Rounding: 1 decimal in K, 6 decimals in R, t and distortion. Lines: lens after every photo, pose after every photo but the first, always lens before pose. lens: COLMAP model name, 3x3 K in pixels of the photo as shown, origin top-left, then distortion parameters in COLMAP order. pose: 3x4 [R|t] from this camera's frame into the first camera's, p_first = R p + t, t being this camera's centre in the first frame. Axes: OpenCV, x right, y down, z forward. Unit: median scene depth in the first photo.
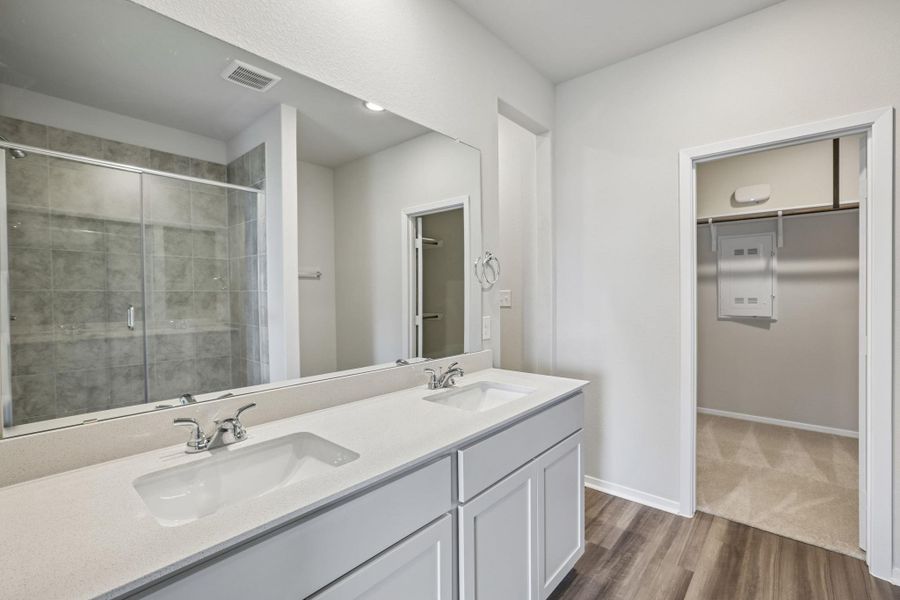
lens RADIAL K [[406.2, 0, 454.0], [0, 406.2, 296.6], [0, 0, 1]] dist [-0.049671, 0.017866]
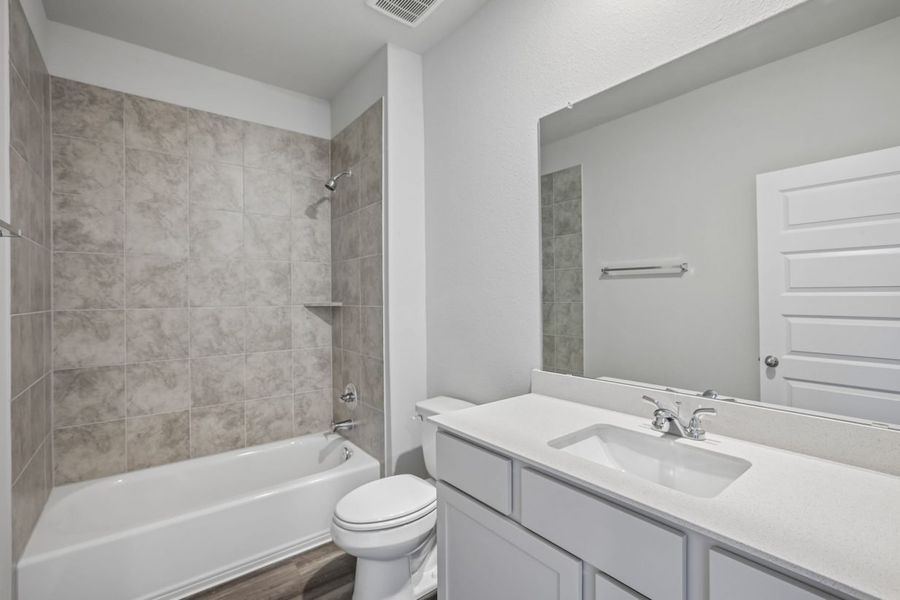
lens RADIAL K [[401.5, 0, 450.0], [0, 401.5, 300.0], [0, 0, 1]] dist [-0.051225, 0.017537]
pose [[-0.183818, 0.015209, -0.982843, 0.607548], [-0.000770, 0.999878, 0.015616, -0.008768], [0.982960, 0.003628, -0.183784, 0.625191]]
